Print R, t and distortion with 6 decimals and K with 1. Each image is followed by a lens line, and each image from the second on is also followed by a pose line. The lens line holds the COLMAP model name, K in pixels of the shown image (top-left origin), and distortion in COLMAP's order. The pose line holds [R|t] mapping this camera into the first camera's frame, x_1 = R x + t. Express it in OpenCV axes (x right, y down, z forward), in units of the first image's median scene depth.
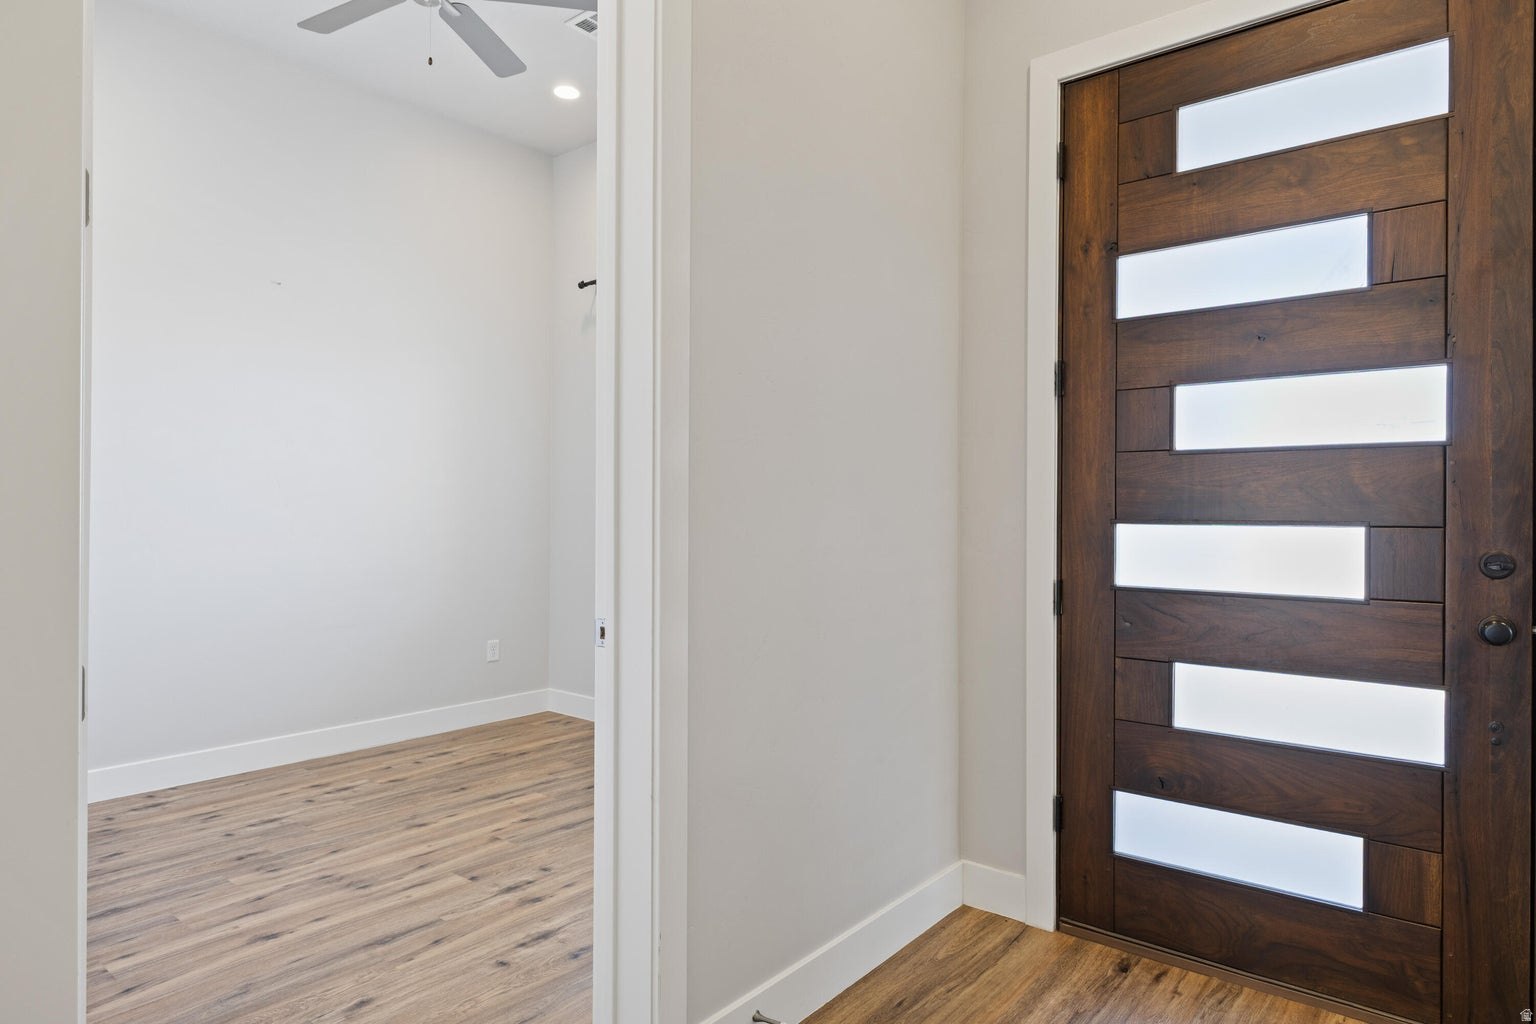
lens RADIAL K [[906.2, 0, 764.5], [0, 906.2, 504.9], [0, 0, 1]] dist [0.017913, -0.003470]
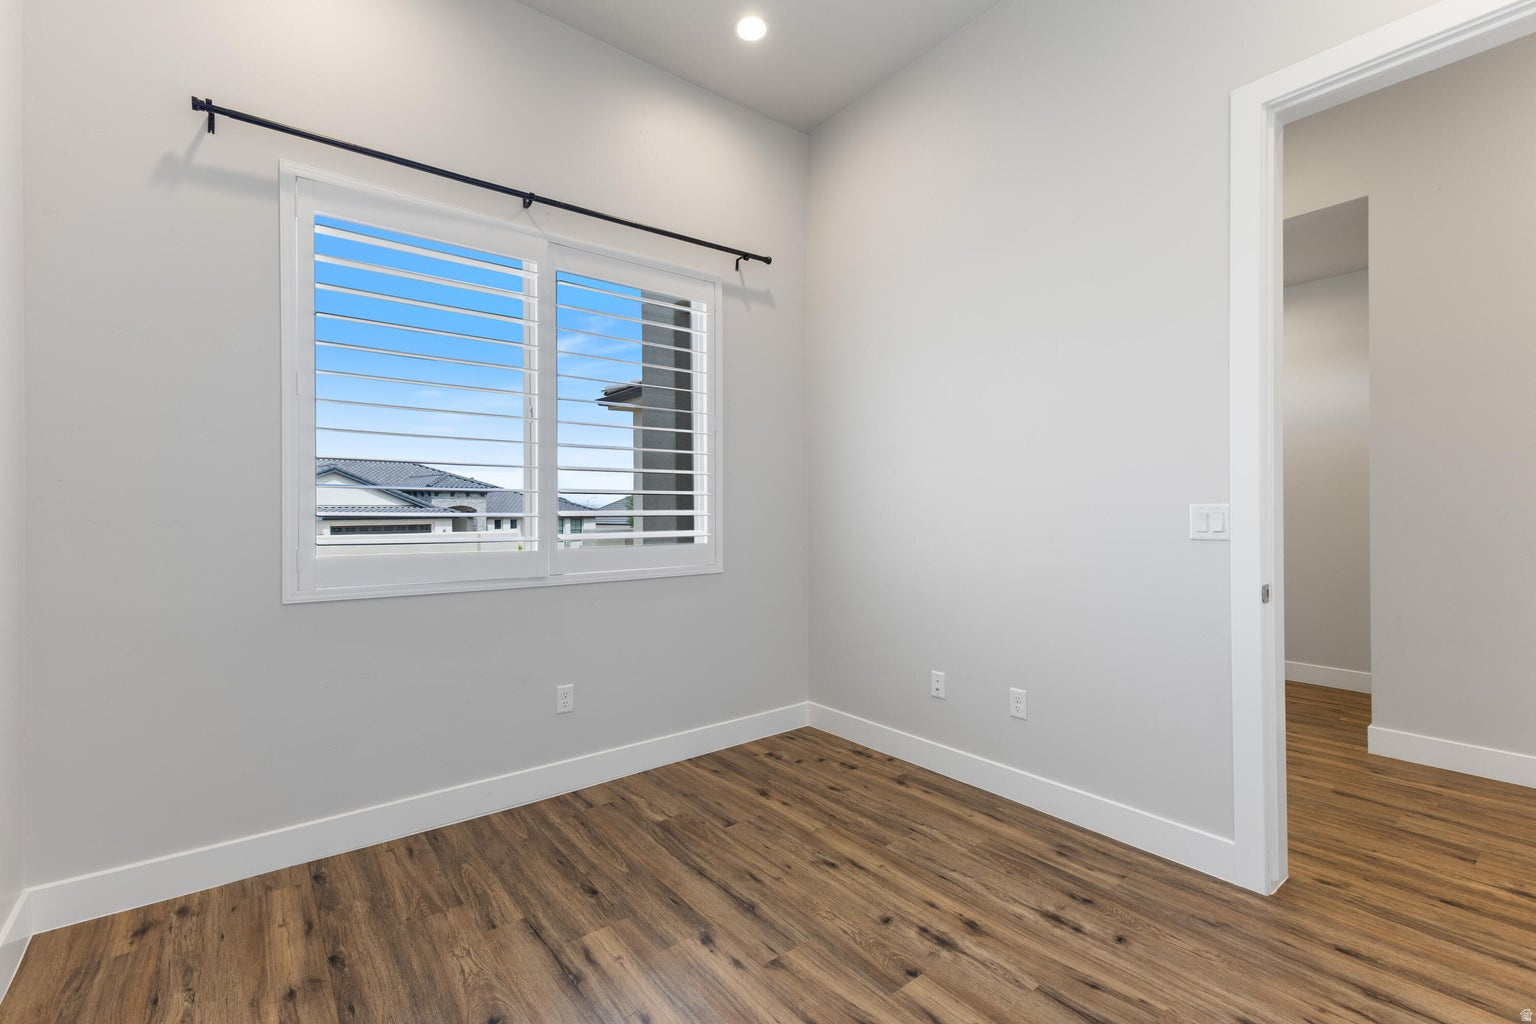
lens RADIAL K [[664.1, 0, 774.1], [0, 664.1, 515.9], [0, 0, 1]] dist [0.018185, -0.001651]
pose [[0.211037, -0.011991, 0.977405, -0.768751], [-0.004205, 0.999904, 0.013175, -0.000673], [-0.977469, -0.006890, 0.210966, 0.834873]]
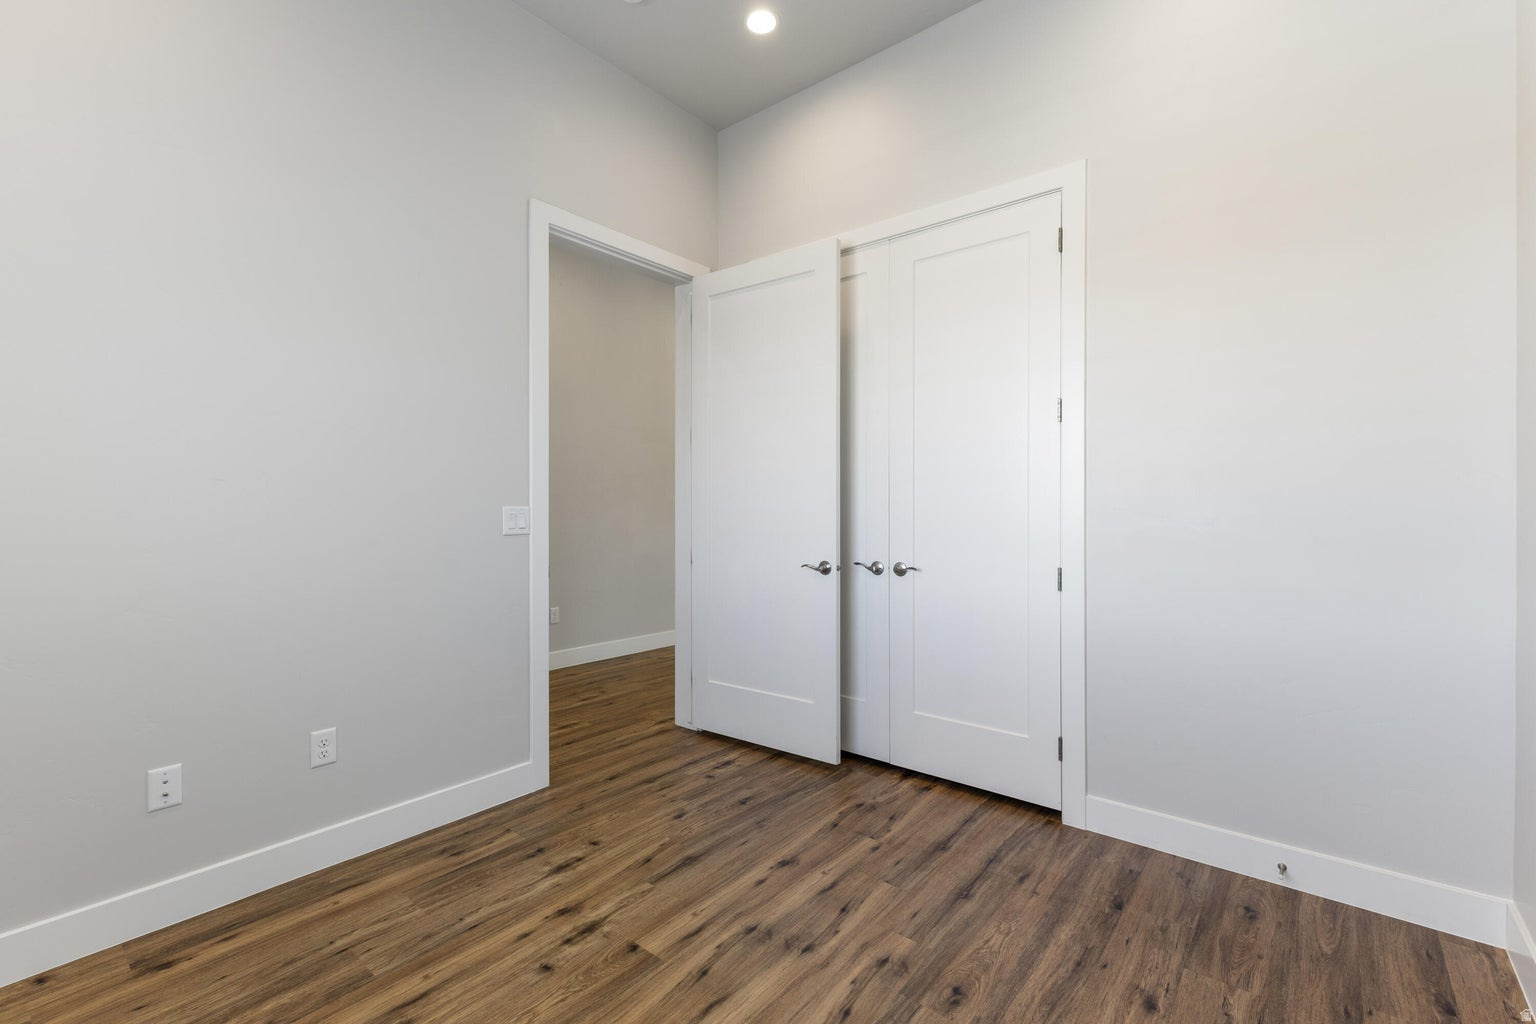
lens RADIAL K [[664.1, 0, 760.8], [0, 664.1, 518.9], [0, 0, 1]] dist [0.018185, -0.001651]
pose [[-0.999919, -0.001816, 0.012628, -0.372755], [-0.001812, 0.999998, 0.000287, 0.008553], [-0.012628, 0.000264, -0.999920, 1.356957]]
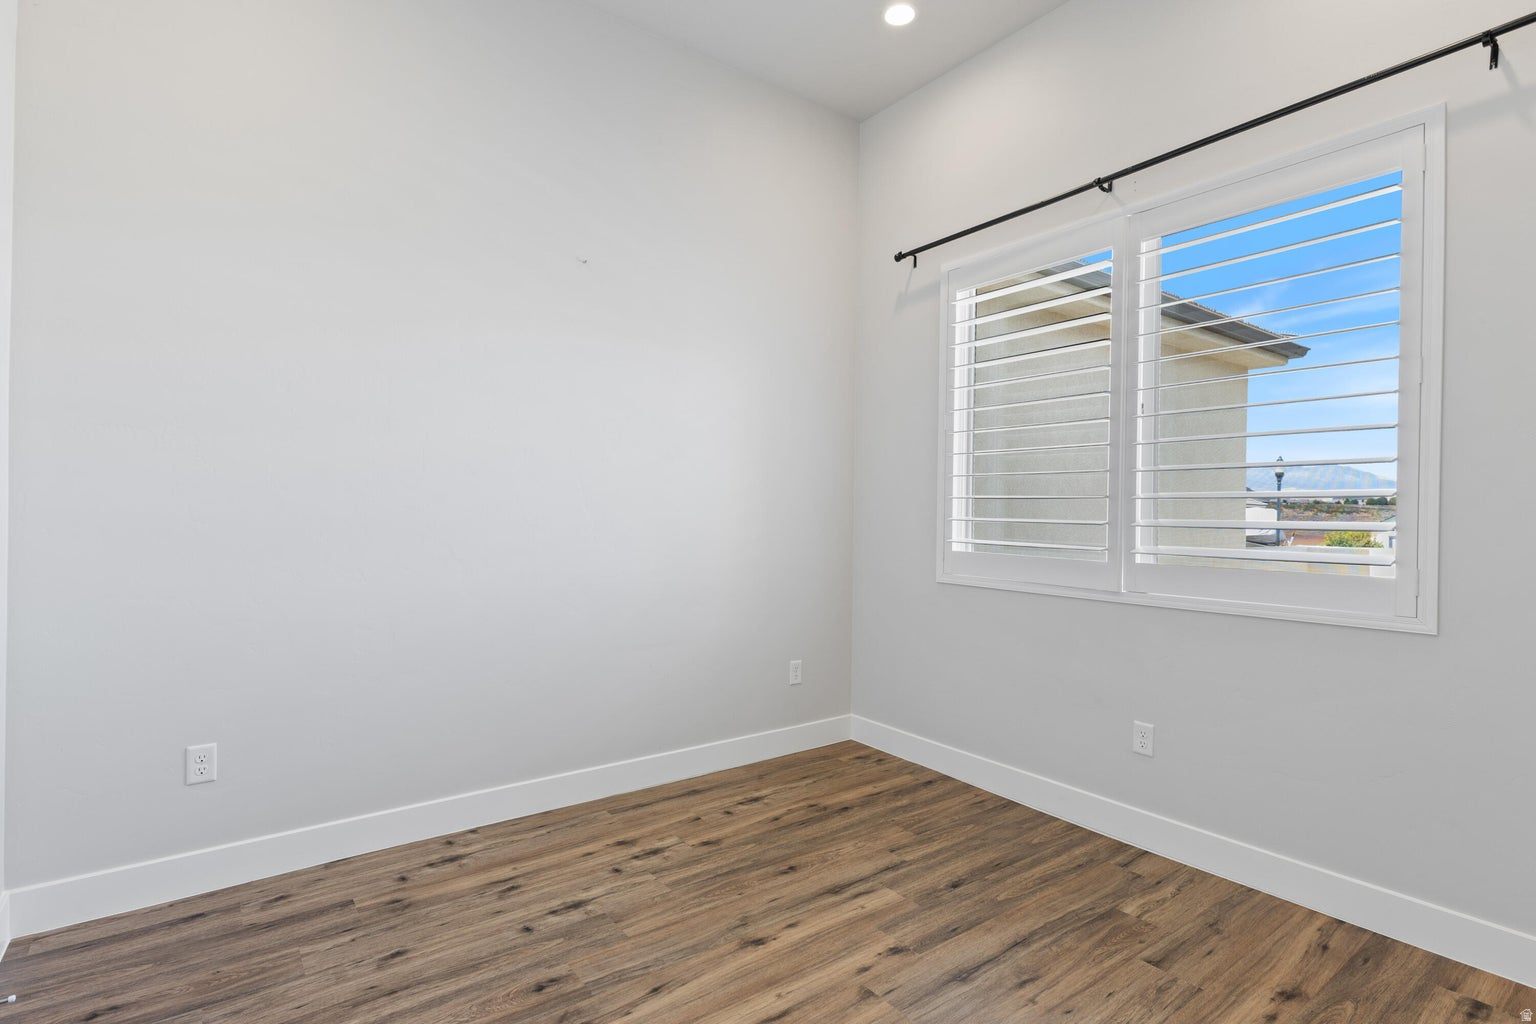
lens RADIAL K [[750.8, 0, 769.4], [0, 750.8, 509.3], [0, 0, 1]] dist [-0.000872, -0.001649]
pose [[0.972872, 0.006952, -0.231240, -0.224019], [-0.006054, 0.999971, 0.004590, -0.005409], [0.231266, -0.003066, 0.972886, 0.398227]]
